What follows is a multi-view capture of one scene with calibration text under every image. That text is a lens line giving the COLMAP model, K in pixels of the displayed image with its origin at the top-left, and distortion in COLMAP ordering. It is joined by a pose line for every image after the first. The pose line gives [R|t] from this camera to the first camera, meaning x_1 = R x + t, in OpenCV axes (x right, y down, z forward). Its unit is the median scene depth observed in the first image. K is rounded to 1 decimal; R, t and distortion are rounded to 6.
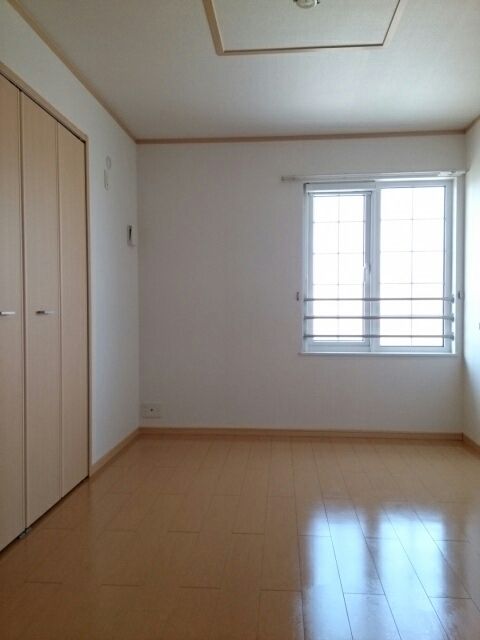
lens RADIAL K [[503.3, 0, 240.1], [0, 503.3, 281.8], [0, 0, 1]] dist [0.001976, -0.004286]
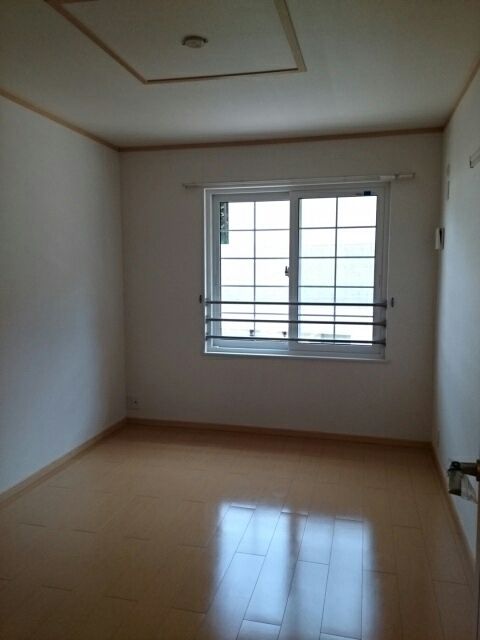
lens RADIAL K [[502.7, 0, 240.0], [0, 502.7, 320.0], [0, 0, 1]] dist [0.008331, -0.004623]
pose [[0.986269, 0.026724, -0.162969, 0.324621], [-0.015338, 0.997378, 0.070730, -0.003050], [0.164431, -0.067260, 0.984093, -0.026722]]
